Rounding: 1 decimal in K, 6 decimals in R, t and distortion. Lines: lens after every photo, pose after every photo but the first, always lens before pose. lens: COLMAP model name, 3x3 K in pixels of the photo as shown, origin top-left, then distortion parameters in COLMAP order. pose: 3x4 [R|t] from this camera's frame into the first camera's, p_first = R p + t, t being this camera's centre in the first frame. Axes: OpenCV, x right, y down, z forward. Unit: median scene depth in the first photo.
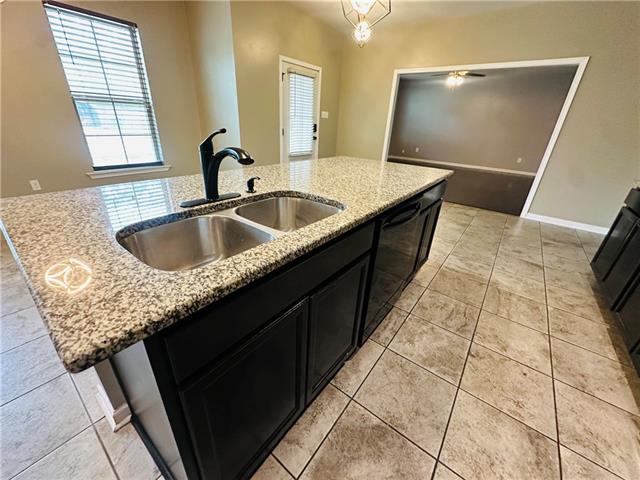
lens RADIAL K [[256.0, 0, 319.7], [0, 256.0, 238.7], [0, 0, 1]] dist [-0.002303, 0.000022]
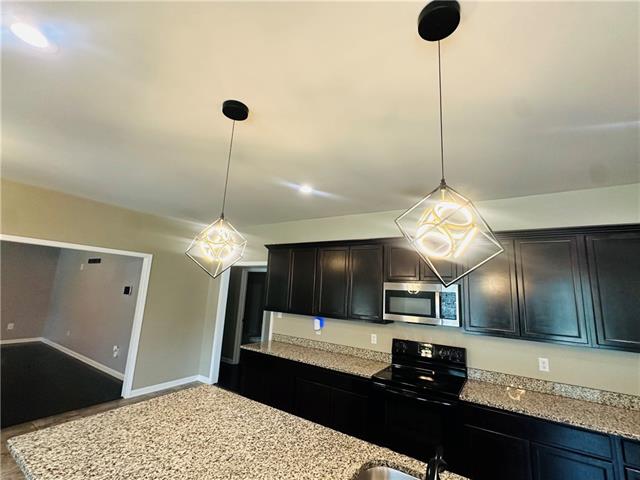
lens RADIAL K [[282.8, 0, 320.0], [0, 282.8, 240.0], [0, 0, 1]] dist [-0.000442, 0.000243]
pose [[-0.074056, 0.130653, 0.988658, -0.740929], [0.362908, 0.926937, -0.095313, -0.572607], [-0.928877, 0.351734, -0.116060, 0.593073]]
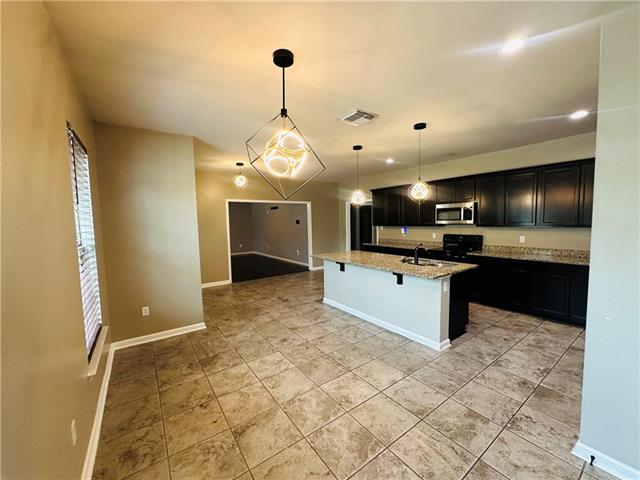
lens RADIAL K [[256.0, 0, 319.7], [0, 256.0, 238.7], [0, 0, 1]] dist [-0.002303, 0.000022]
pose [[0.289560, -0.120597, 0.949532, -2.229789], [0.430201, 0.902581, -0.016556, -0.533004], [-0.855034, 0.413283, 0.313232, 0.507726]]
